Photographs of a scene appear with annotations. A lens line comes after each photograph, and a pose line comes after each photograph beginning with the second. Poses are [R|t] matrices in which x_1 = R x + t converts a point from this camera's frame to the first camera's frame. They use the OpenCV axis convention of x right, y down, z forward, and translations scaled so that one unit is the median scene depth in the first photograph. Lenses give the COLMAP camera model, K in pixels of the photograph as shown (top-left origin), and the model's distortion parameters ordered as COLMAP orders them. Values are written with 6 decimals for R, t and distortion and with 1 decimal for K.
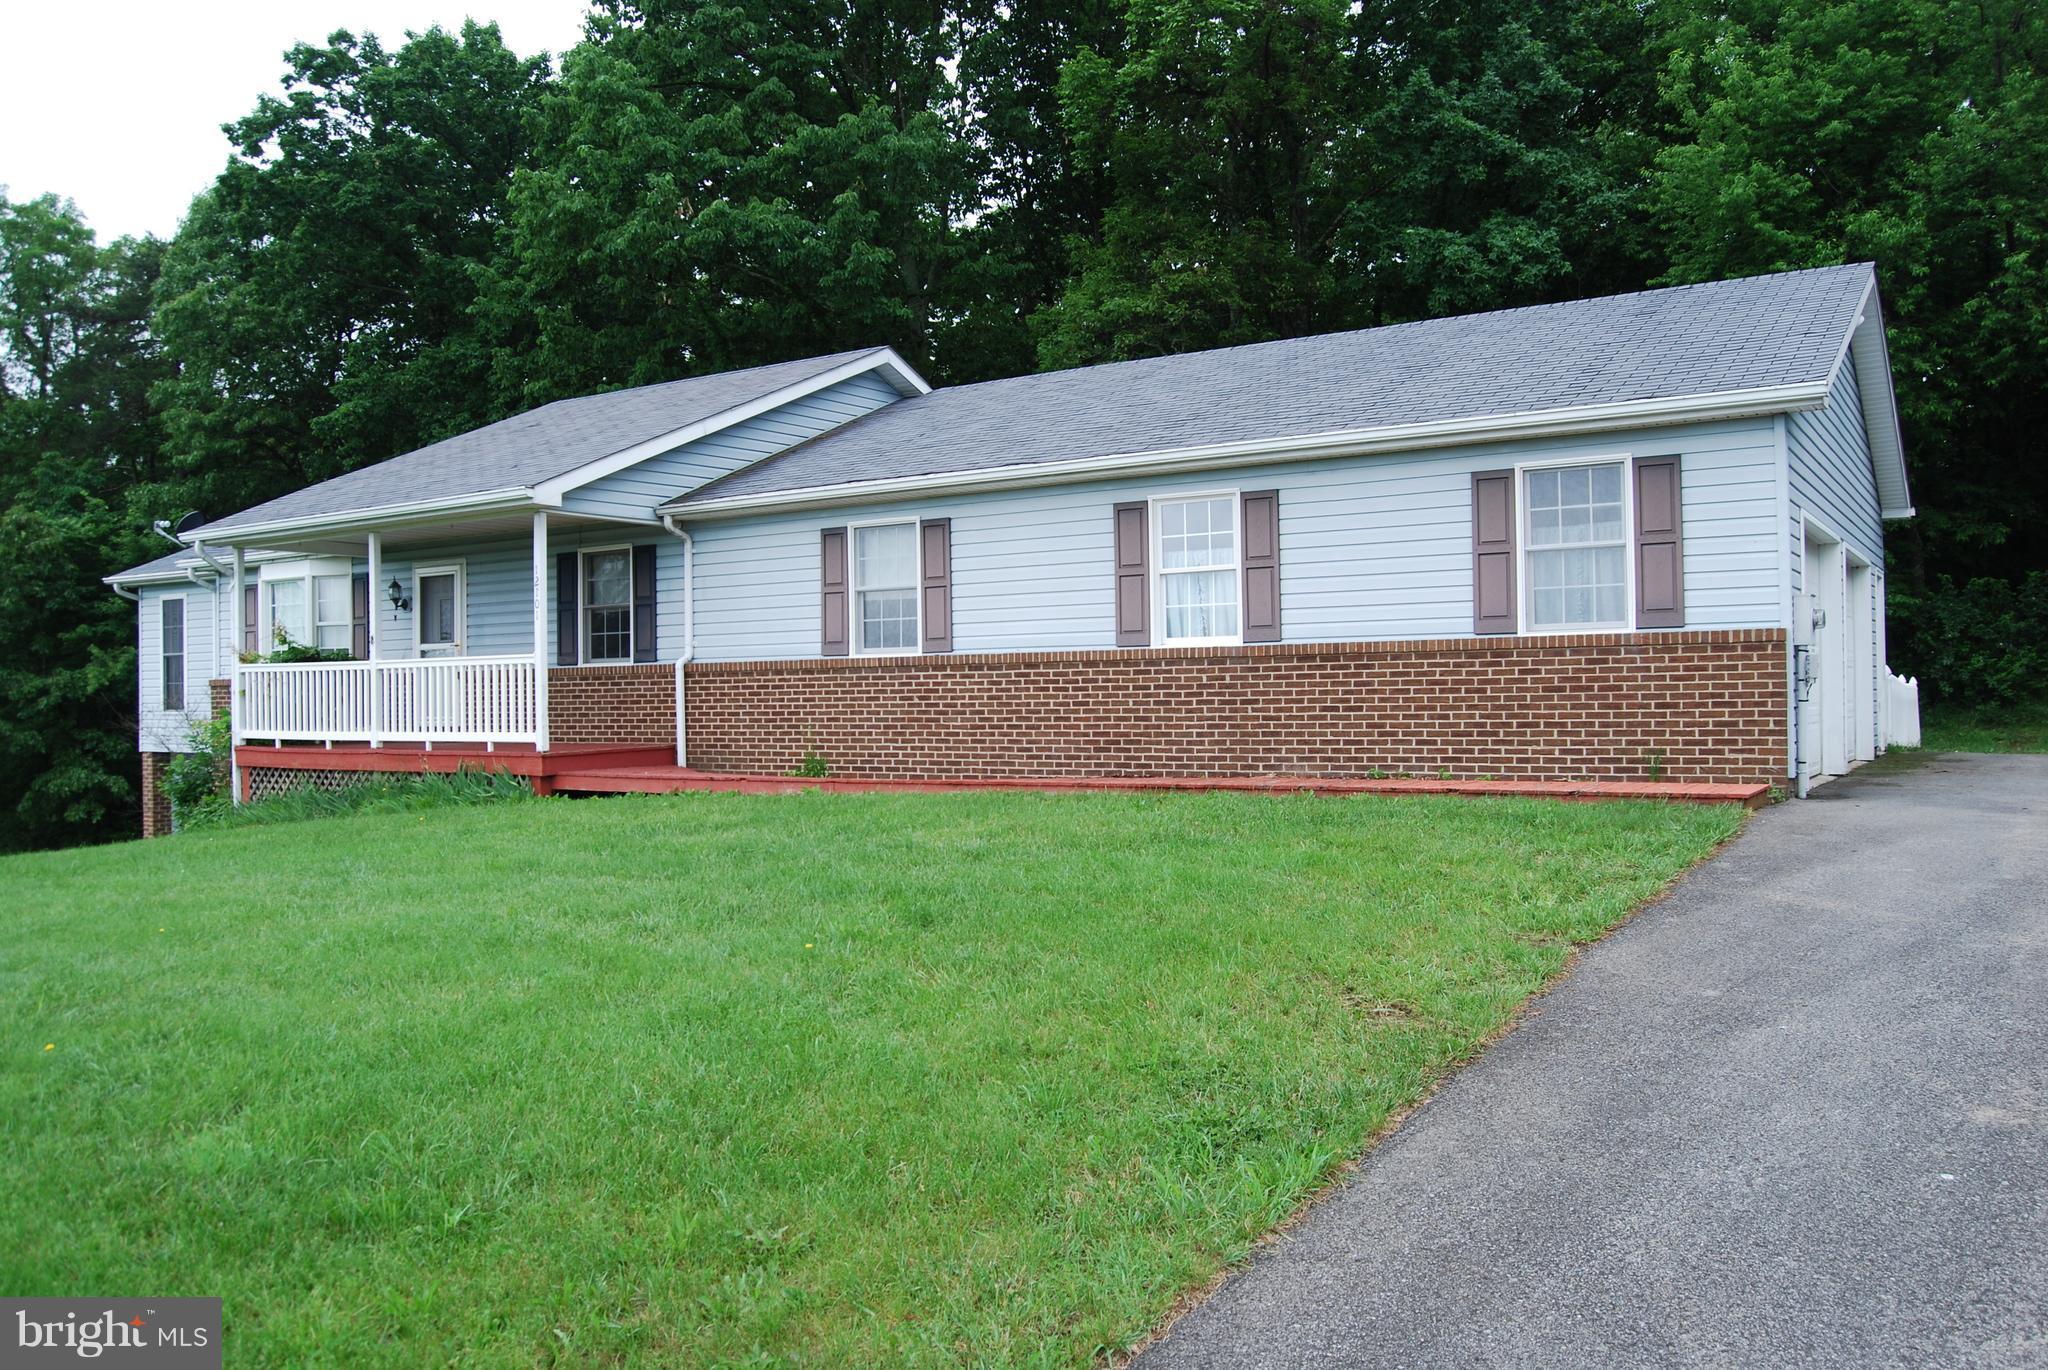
lens RADIAL K [[1611.7, 0, 1036.2], [0, 1611.7, 682.1], [0, 0, 1]] dist [-0.097935, 0.037071]
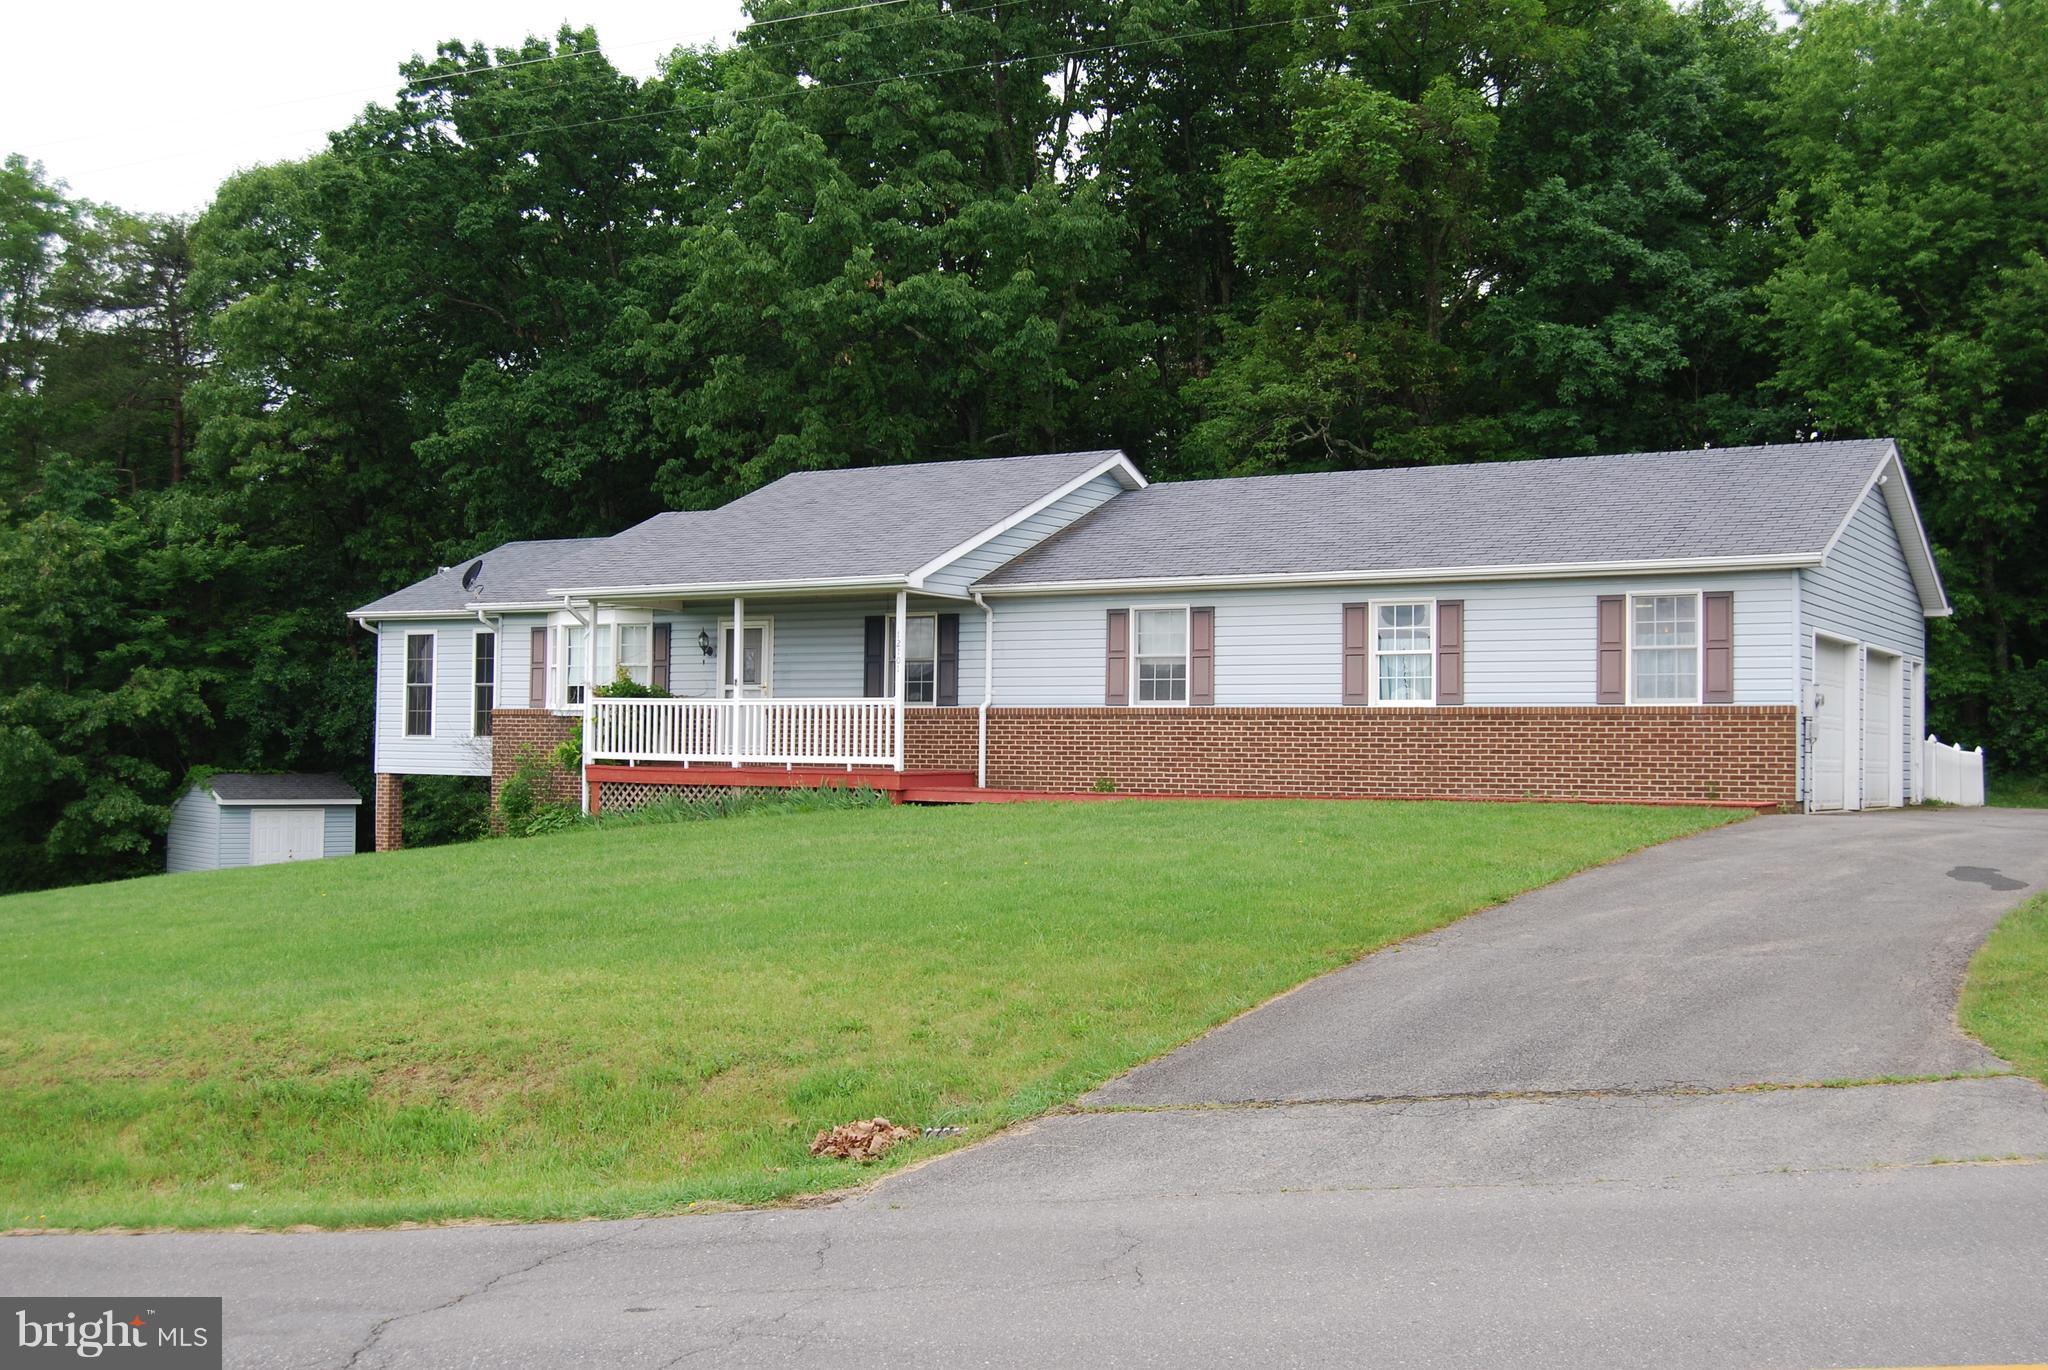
lens RADIAL K [[2269.0, 0, 1024.0], [0, 2269.0, 685.0], [0, 0, 1]] dist [-0.071956, 0.046467]
pose [[0.999307, 0.026639, 0.025983, -0.238028], [-0.026036, 0.999390, -0.023262, 0.011722], [-0.026587, 0.022569, 0.999392, -0.824830]]
